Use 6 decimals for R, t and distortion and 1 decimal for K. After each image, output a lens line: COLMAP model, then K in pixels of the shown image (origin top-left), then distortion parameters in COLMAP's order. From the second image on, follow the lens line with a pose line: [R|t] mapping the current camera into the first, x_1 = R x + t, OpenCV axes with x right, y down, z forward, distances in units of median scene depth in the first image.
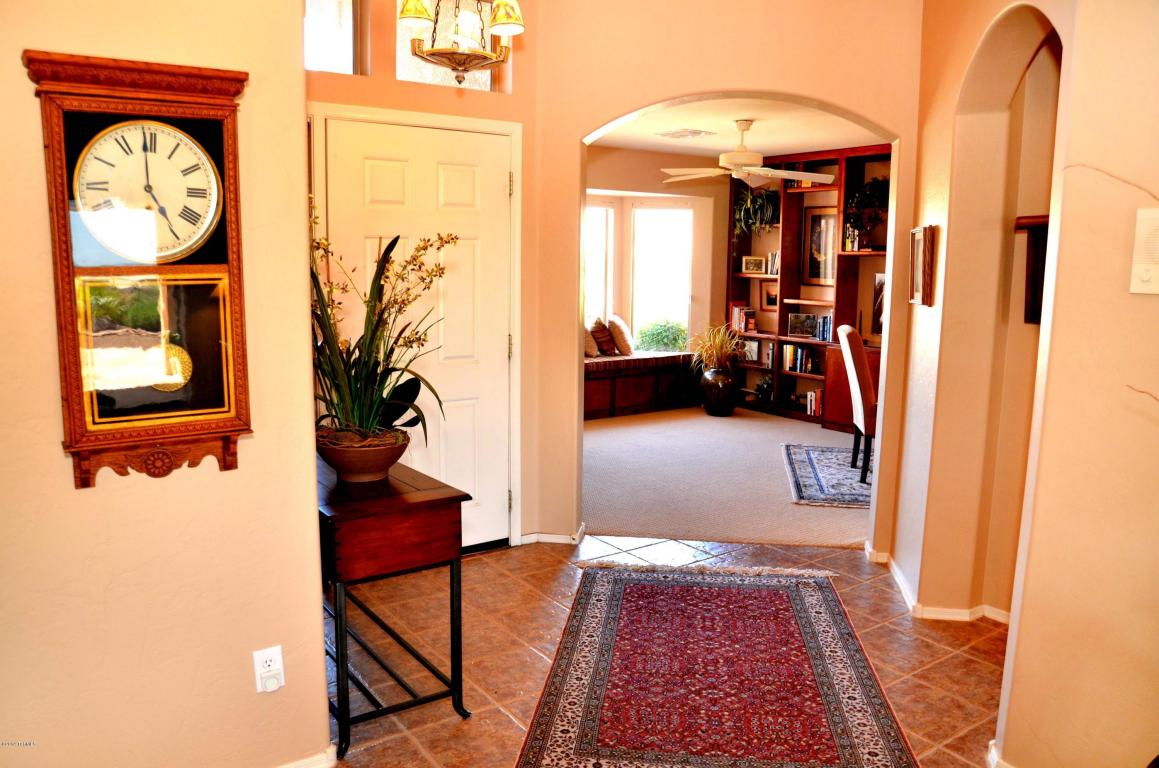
lens RADIAL K [[846.6, 0, 564.2], [0, 846.6, 388.2], [0, 0, 1]] dist [-0.136083, 0.093480]
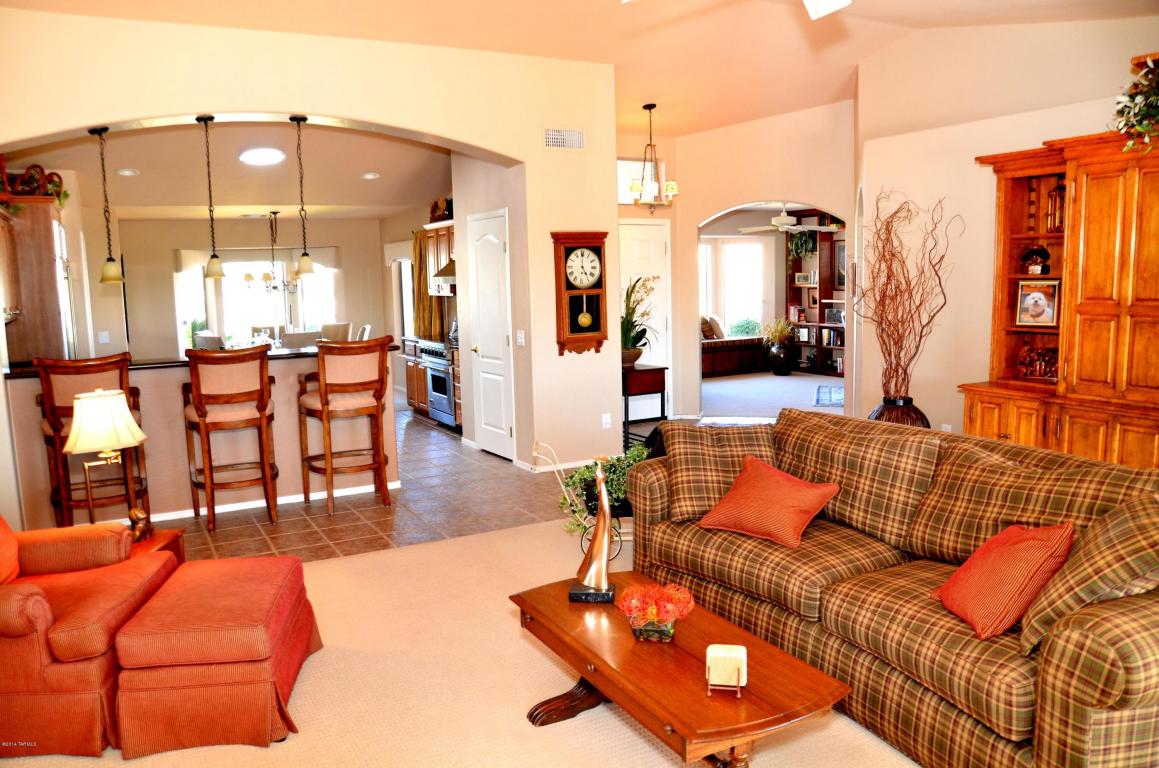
lens RADIAL K [[846.6, 0, 564.2], [0, 846.6, 388.2], [0, 0, 1]] dist [-0.136083, 0.093480]
pose [[0.993679, -0.023527, -0.109765, -0.047689], [0.021463, 0.999571, -0.019950, 0.078935], [0.110187, 0.017468, 0.993757, -0.596951]]
